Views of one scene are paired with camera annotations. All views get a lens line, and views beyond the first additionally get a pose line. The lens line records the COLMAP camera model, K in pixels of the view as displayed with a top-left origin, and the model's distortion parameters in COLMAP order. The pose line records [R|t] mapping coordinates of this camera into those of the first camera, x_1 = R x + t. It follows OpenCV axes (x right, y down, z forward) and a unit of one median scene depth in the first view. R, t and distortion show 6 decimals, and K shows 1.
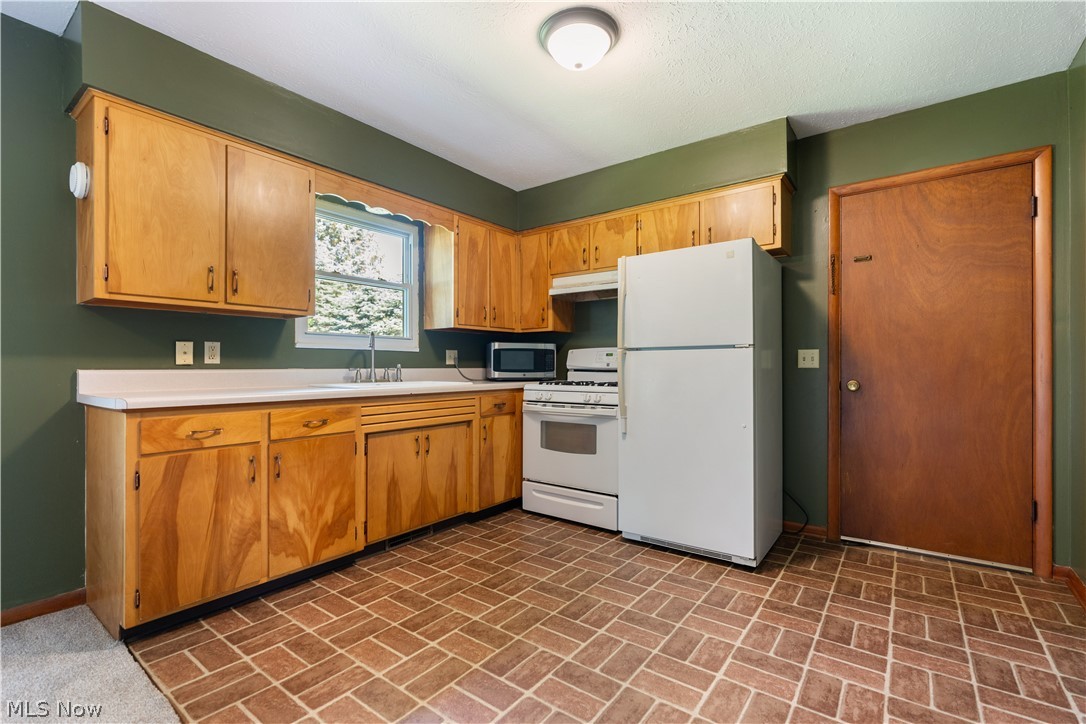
lens RADIAL K [[487.8, 0, 540.9], [0, 487.8, 367.4], [0, 0, 1]] dist [-0.001943, 0.000046]
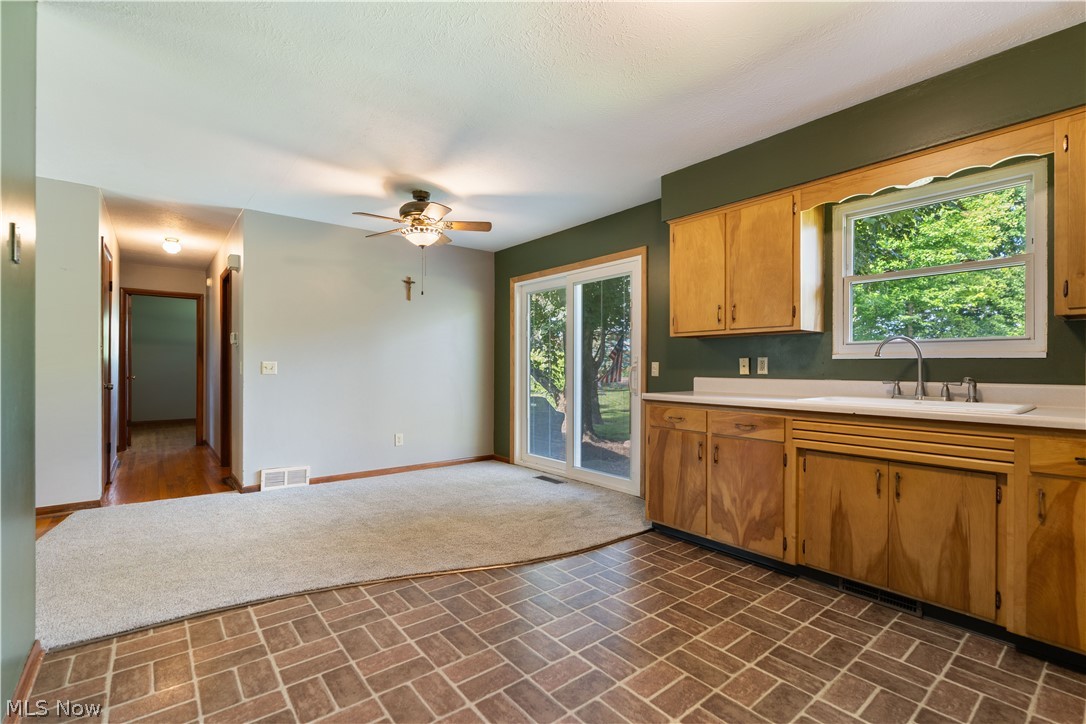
lens RADIAL K [[487.8, 0, 540.9], [0, 487.8, 367.4], [0, 0, 1]] dist [-0.001943, 0.000046]
pose [[-0.239945, -0.000979, -0.970786, 0.597776], [-0.006230, 0.999980, 0.000532, -0.018717], [0.970766, 0.006176, -0.239947, 0.620202]]
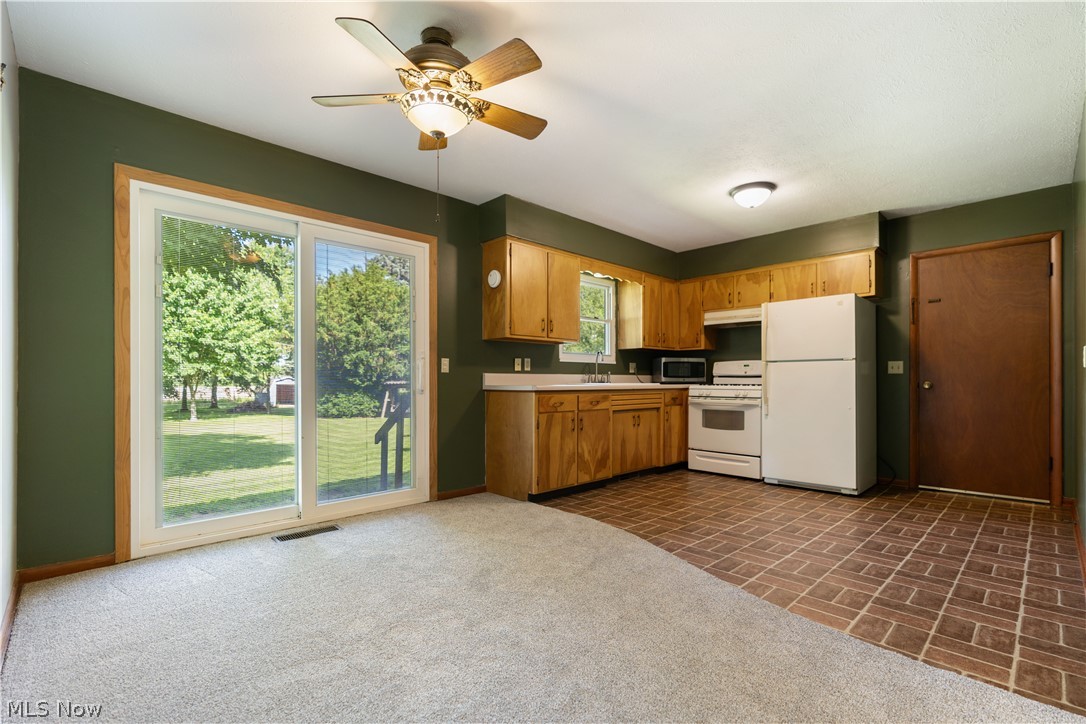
lens RADIAL K [[492.5, 0, 540.0], [0, 492.5, 380.5], [0, 0, 1]] dist [-0.001475, -0.000238]
pose [[0.988106, 0.001110, -0.153773, -0.293399], [-0.001499, 0.999996, -0.002408, 0.027626], [0.153770, 0.002610, 0.988103, -0.652725]]
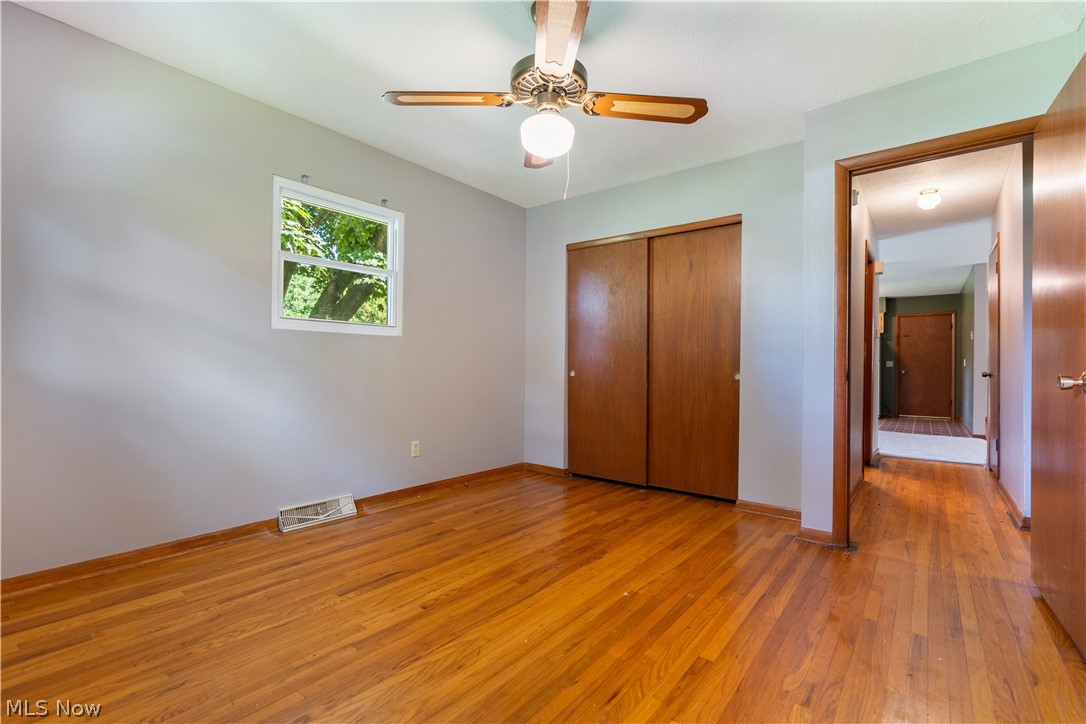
lens RADIAL K [[490.6, 0, 544.8], [0, 490.6, 363.3], [0, 0, 1]] dist [-0.002868, -0.000180]
pose [[0.999922, 0.009048, -0.008654, -1.810265], [-0.009093, 0.999945, -0.005177, 0.016882], [0.008607, 0.005255, 0.999949, -2.412232]]
